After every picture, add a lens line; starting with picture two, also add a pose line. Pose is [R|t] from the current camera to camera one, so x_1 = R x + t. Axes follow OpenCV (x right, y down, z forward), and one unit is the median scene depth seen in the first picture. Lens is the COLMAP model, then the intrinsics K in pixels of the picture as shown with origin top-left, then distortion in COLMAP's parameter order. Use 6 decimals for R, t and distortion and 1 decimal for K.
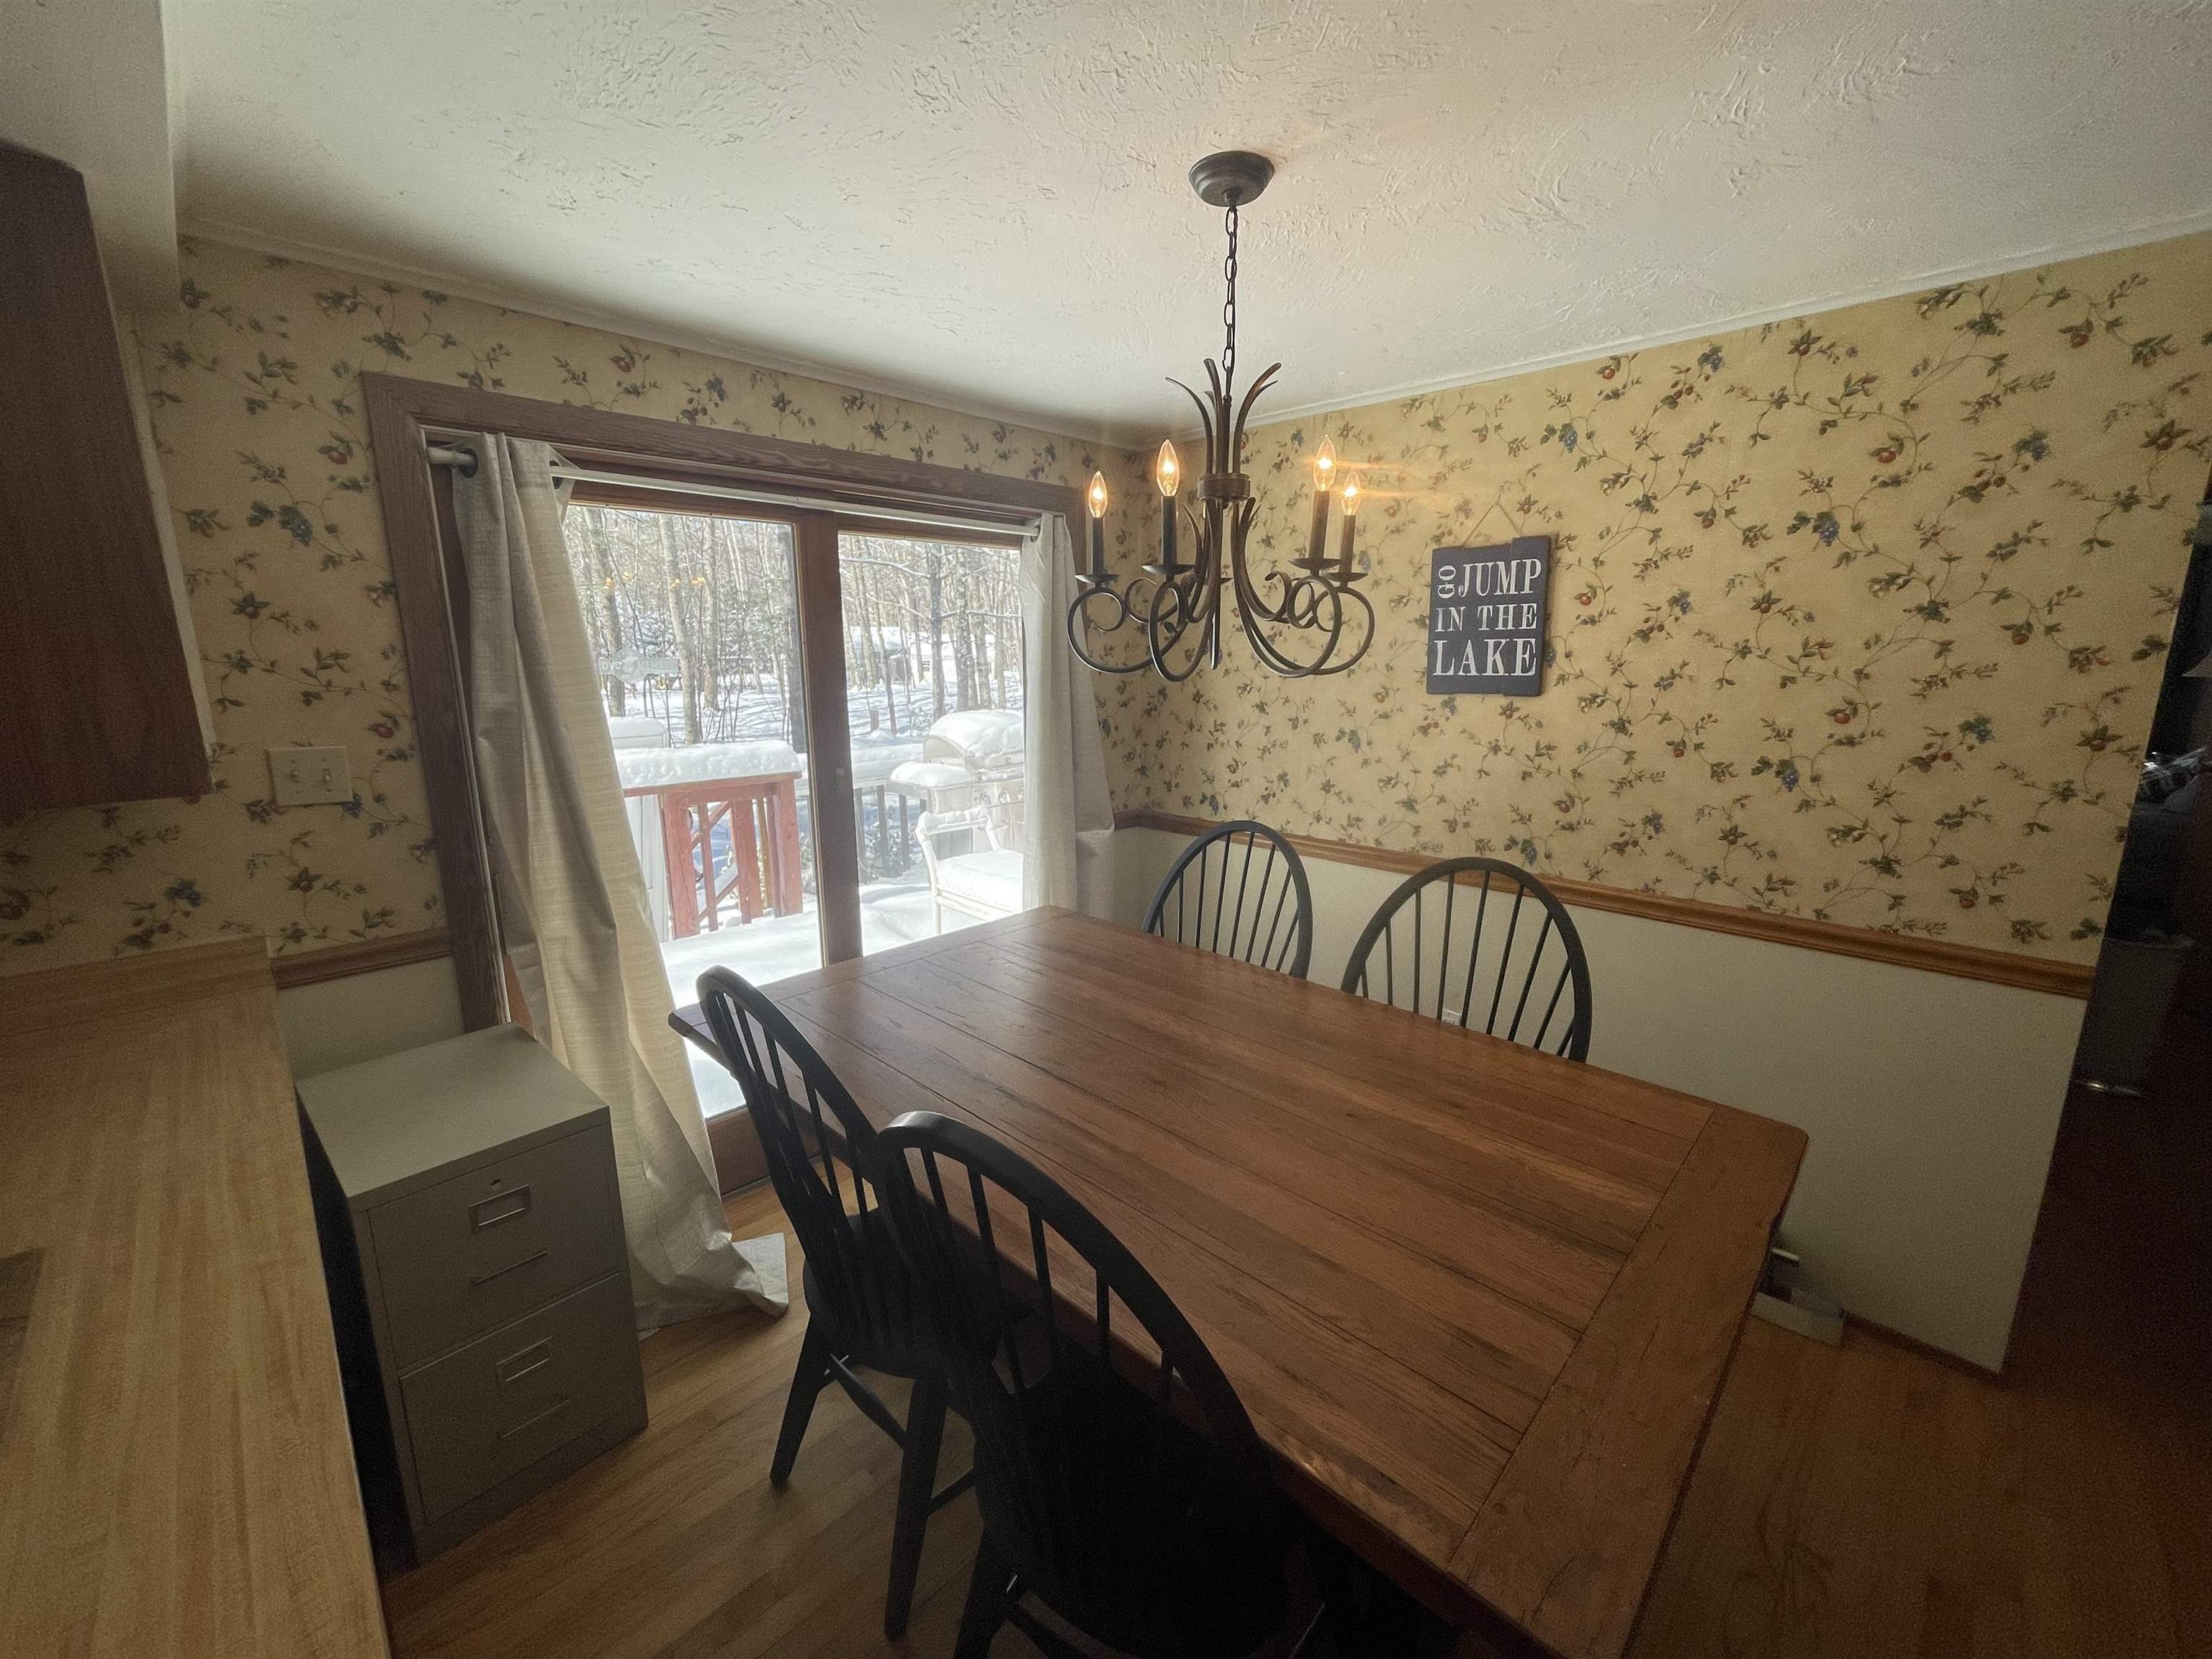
lens RADIAL K [[893.6, 0, 1099.4], [0, 893.6, 828.4], [0, 0, 1]] dist [-0.010800, 0.008080]
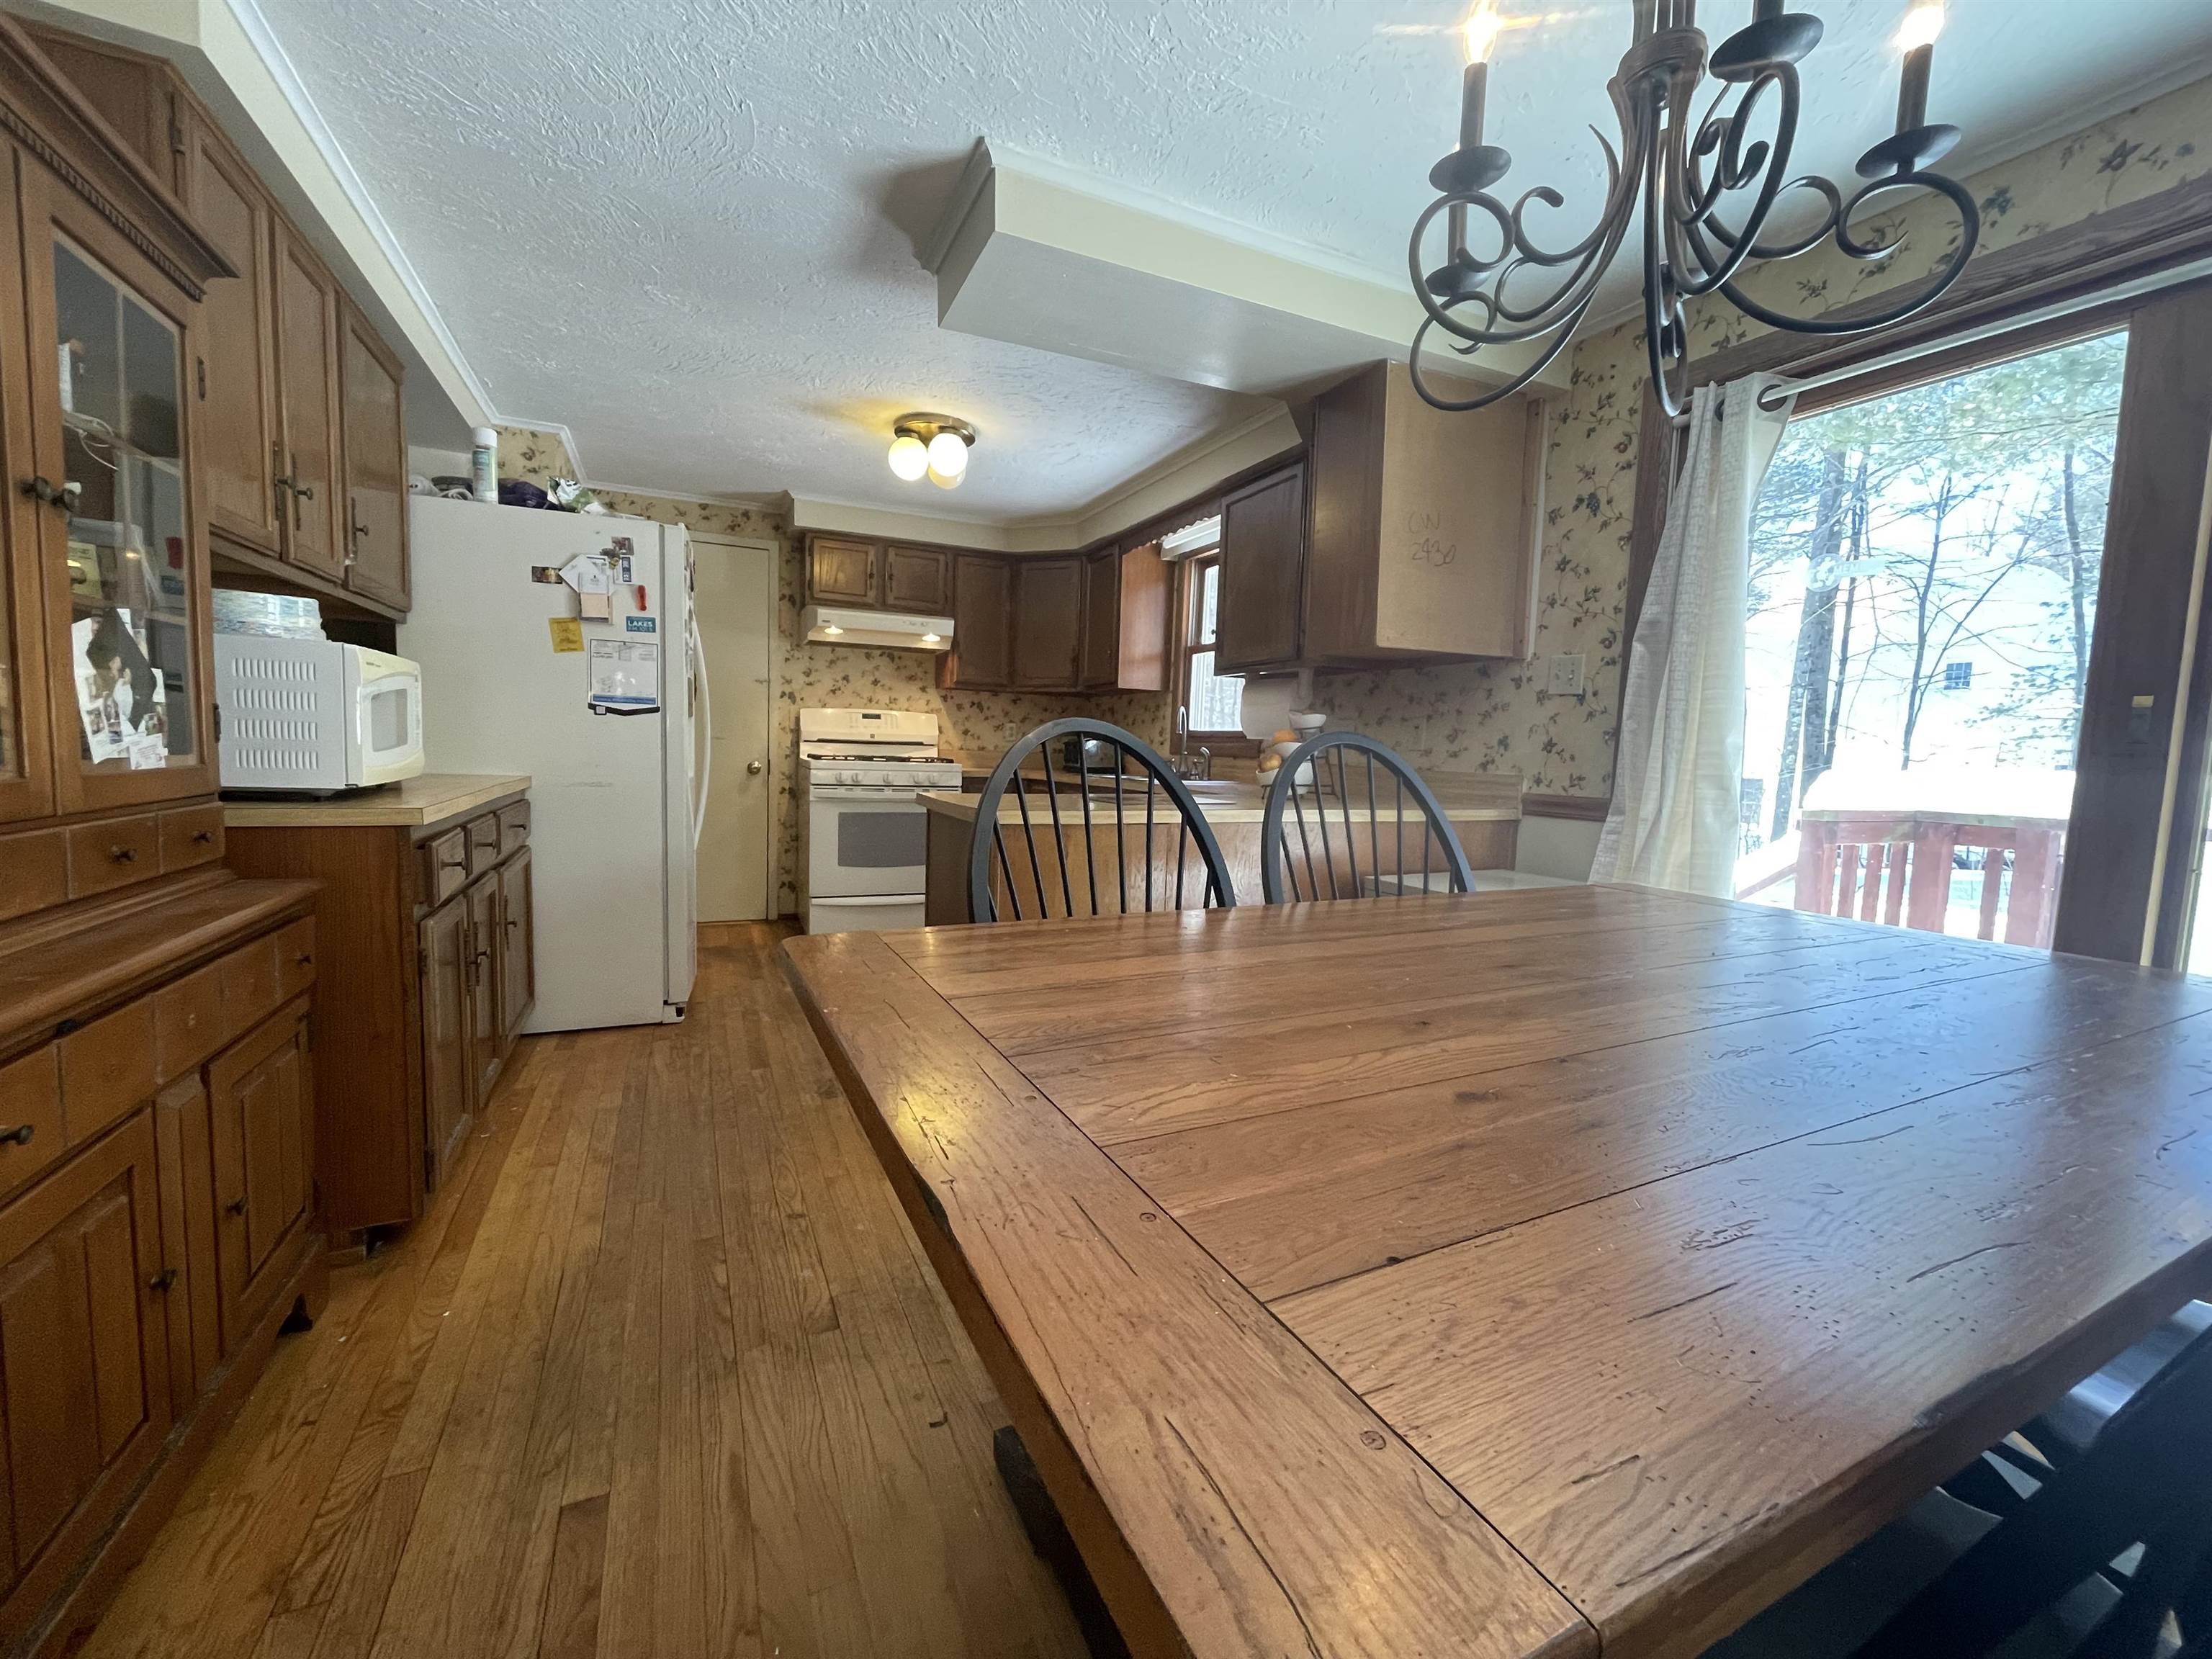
lens RADIAL K [[895.1, 0, 1095.0], [0, 895.1, 825.8], [0, 0, 1]] dist [-0.003587, 0.000037]
pose [[-0.339751, 0.075396, -0.937489, 0.675914], [-0.221406, 0.962357, 0.157635, 0.103443], [0.914084, 0.261122, -0.310268, 0.692649]]
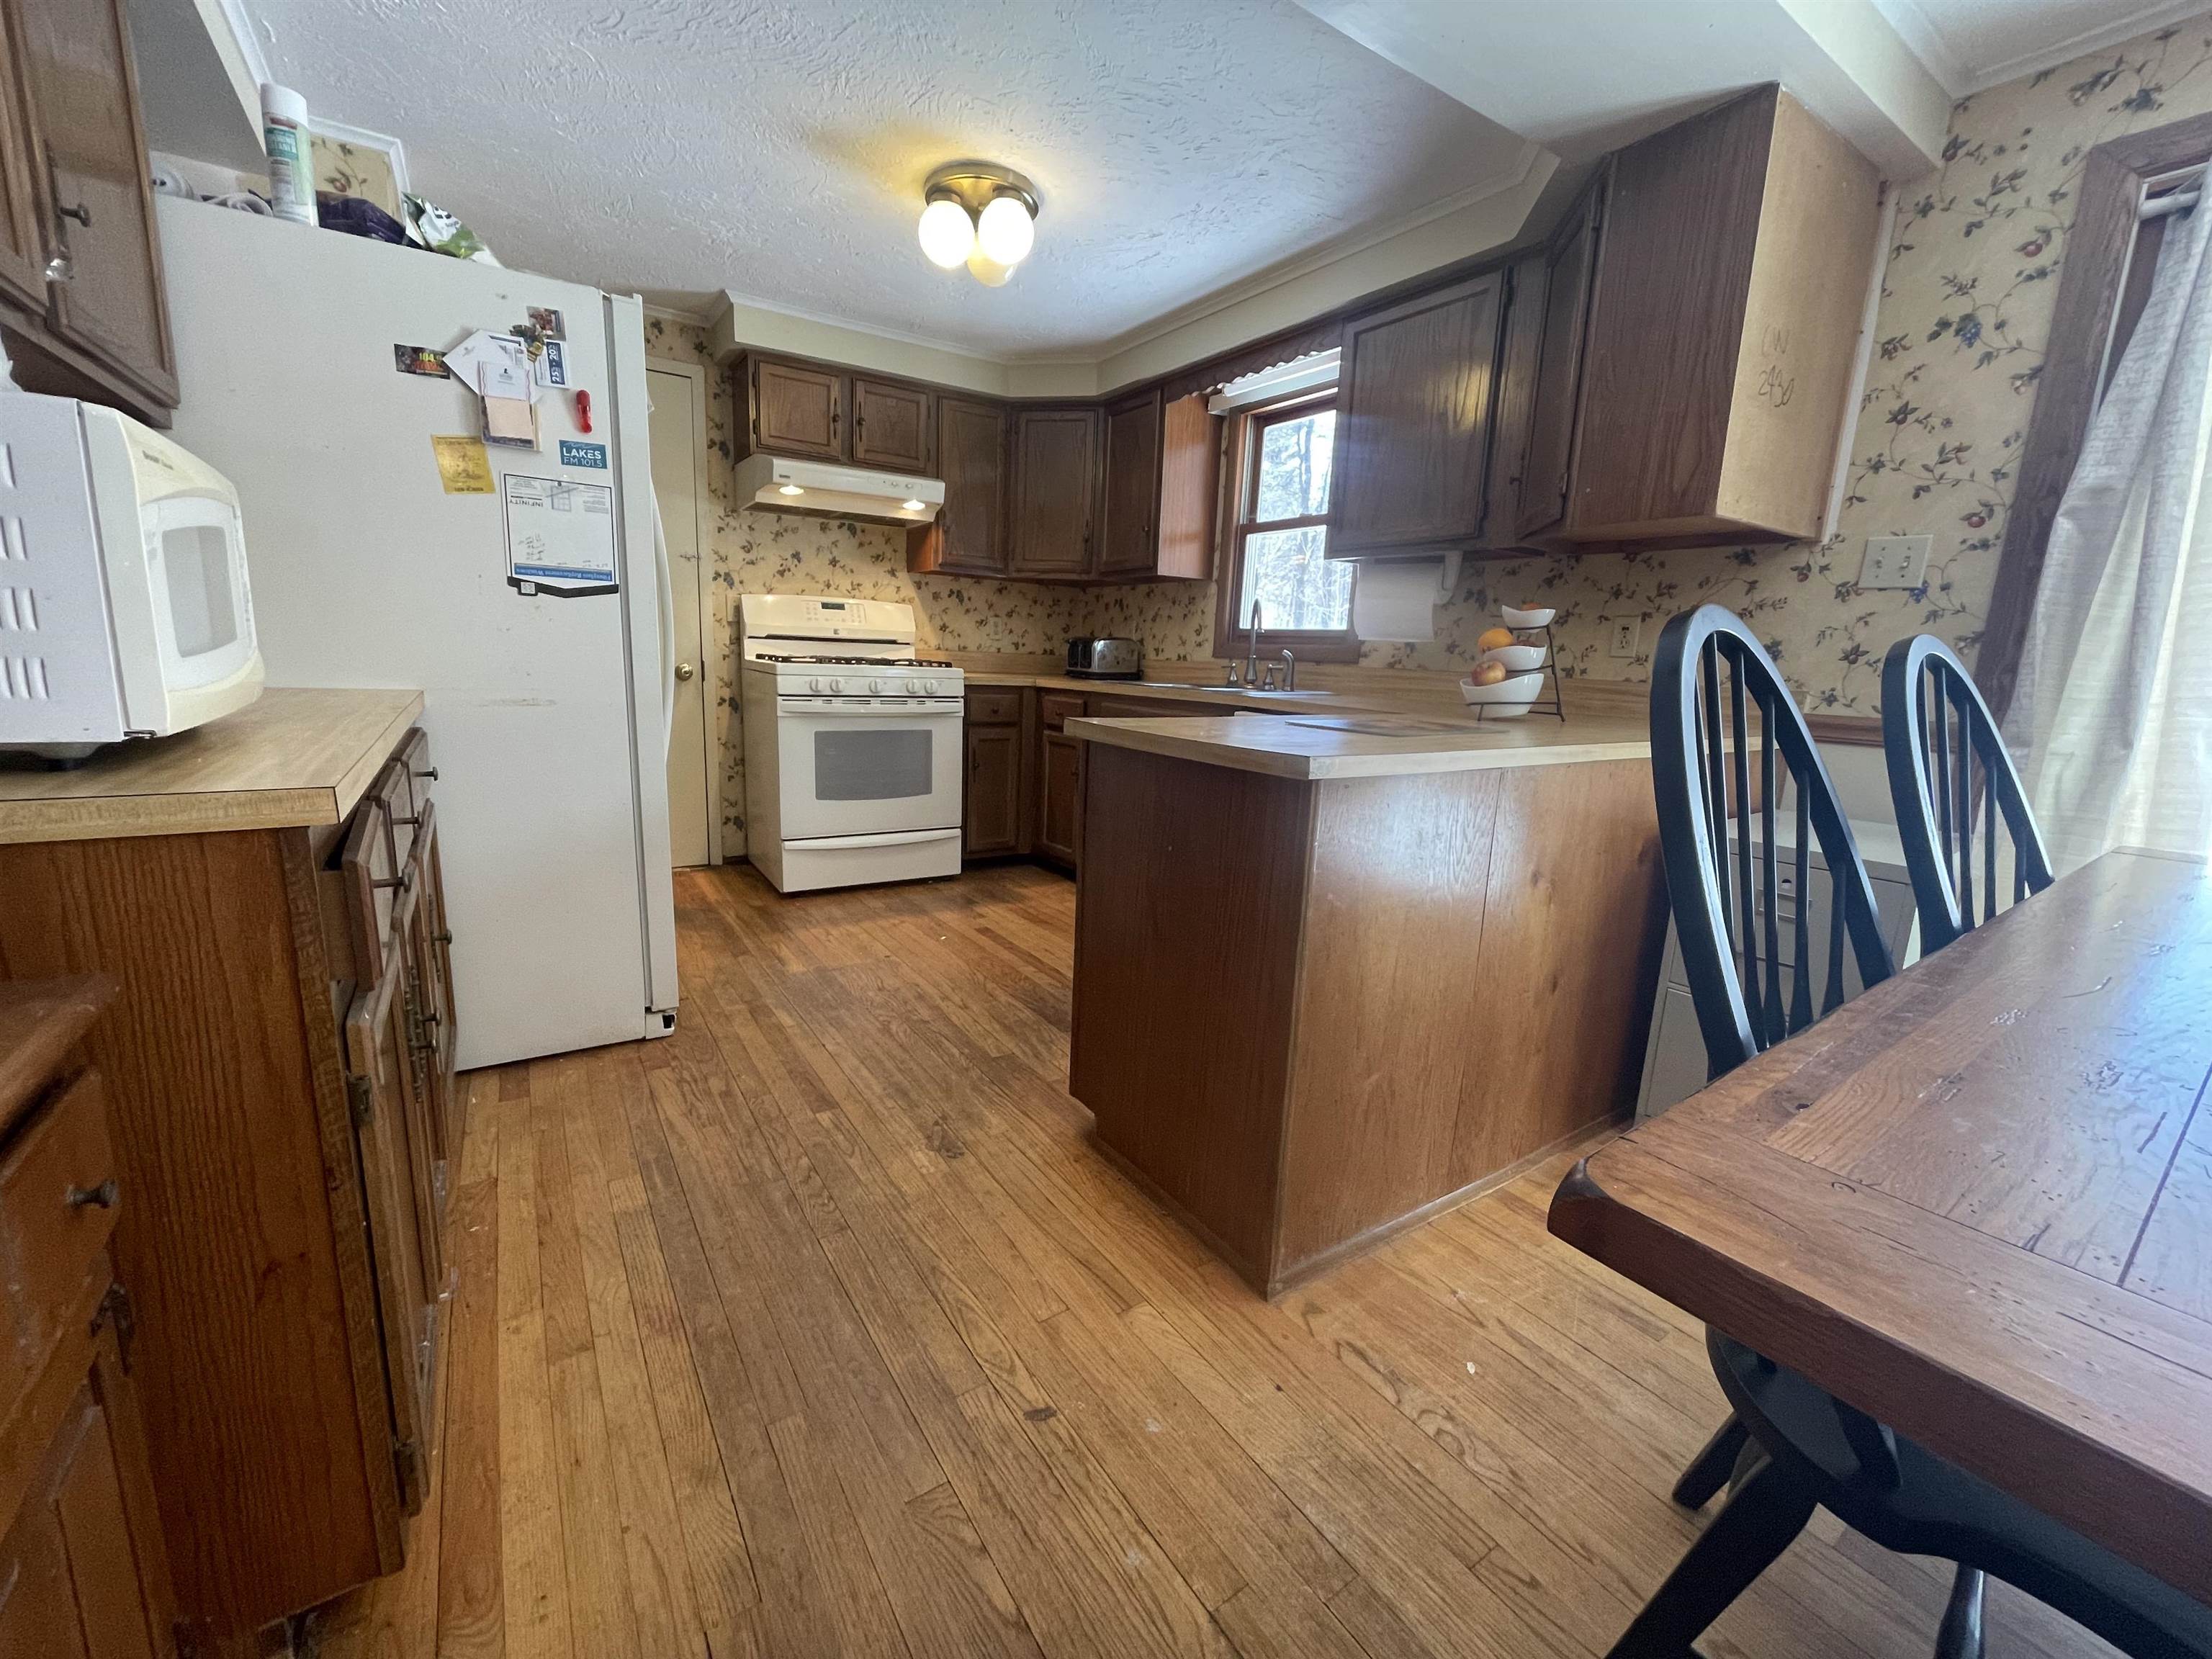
lens RADIAL K [[895.1, 0, 1095.0], [0, 895.1, 825.8], [0, 0, 1]] dist [-0.003587, 0.000037]
pose [[-0.187821, 0.185915, -0.964447, 0.416114], [-0.237110, 0.944299, 0.228207, 0.209339], [0.953154, 0.271542, -0.133277, 0.222019]]
